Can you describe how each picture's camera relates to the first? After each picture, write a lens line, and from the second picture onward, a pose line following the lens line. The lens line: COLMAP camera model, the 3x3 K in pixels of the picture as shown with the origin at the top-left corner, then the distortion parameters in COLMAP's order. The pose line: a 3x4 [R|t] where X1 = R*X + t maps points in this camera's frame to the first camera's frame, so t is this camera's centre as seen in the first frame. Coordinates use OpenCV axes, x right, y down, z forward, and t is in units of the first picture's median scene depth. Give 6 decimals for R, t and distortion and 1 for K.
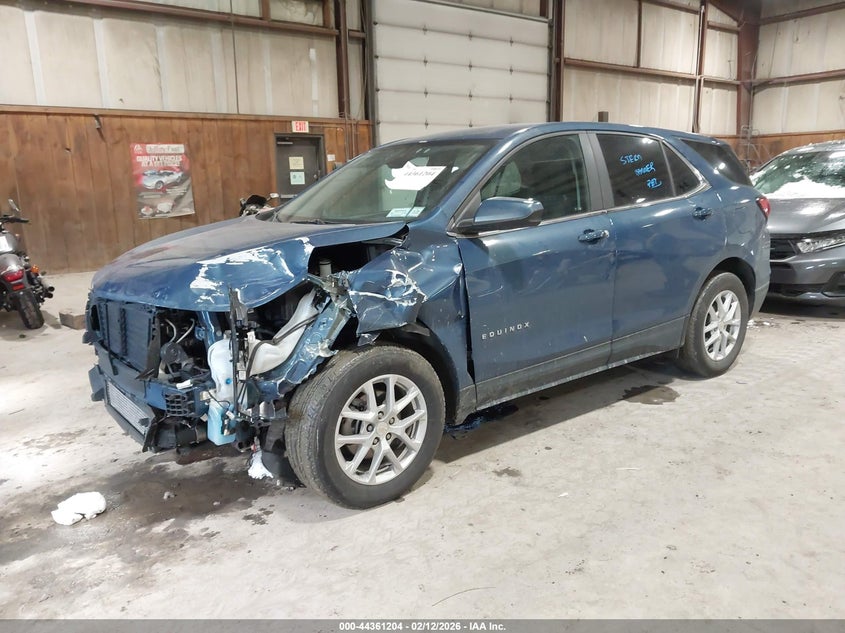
lens RADIAL K [[669.2, 0, 419.1], [0, 669.2, 317.7], [0, 0, 1]] dist [0.002767, -0.003545]
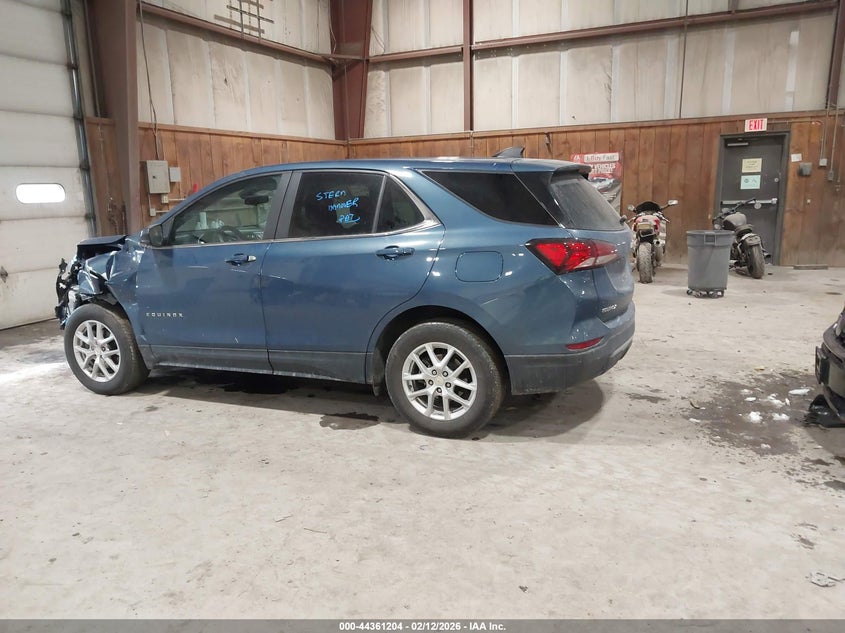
lens RADIAL K [[669.2, 0, 419.1], [0, 669.2, 317.7], [0, 0, 1]] dist [0.002767, -0.003545]
pose [[0.473253, 0.173997, -0.863572, 0.482463], [-0.162401, 0.980730, 0.108604, -0.065182], [0.865828, 0.088848, 0.492391, 0.221212]]
